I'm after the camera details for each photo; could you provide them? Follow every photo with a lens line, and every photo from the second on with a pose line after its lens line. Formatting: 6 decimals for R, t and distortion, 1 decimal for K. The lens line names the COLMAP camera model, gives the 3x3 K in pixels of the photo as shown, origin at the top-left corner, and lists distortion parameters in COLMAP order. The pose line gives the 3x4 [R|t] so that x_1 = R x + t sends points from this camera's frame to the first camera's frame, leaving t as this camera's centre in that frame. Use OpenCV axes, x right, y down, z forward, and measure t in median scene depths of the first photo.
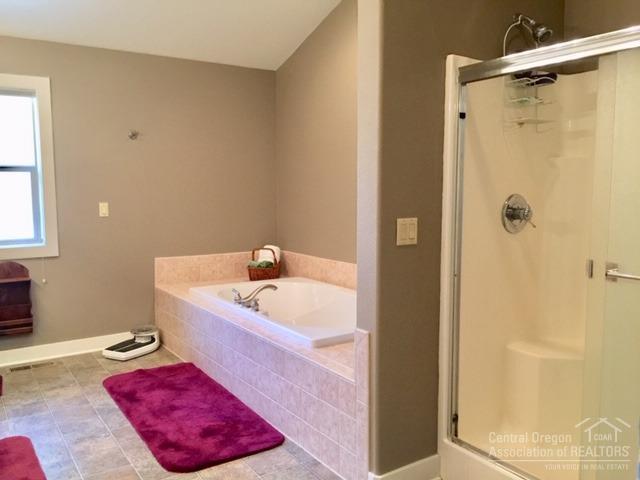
lens RADIAL K [[544.2, 0, 320.0], [0, 544.2, 240.0], [0, 0, 1]] dist [0.063247, -0.096892]
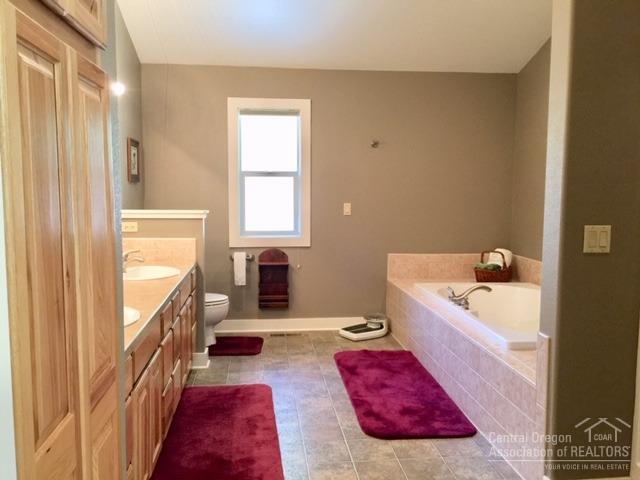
lens RADIAL K [[544.2, 0, 320.0], [0, 544.2, 240.0], [0, 0, 1]] dist [0.063247, -0.096892]
pose [[0.886048, 0.052378, -0.460624, 0.113311], [-0.053755, 0.998503, 0.010140, 0.001771], [0.460466, 0.015776, 0.887537, -0.062517]]
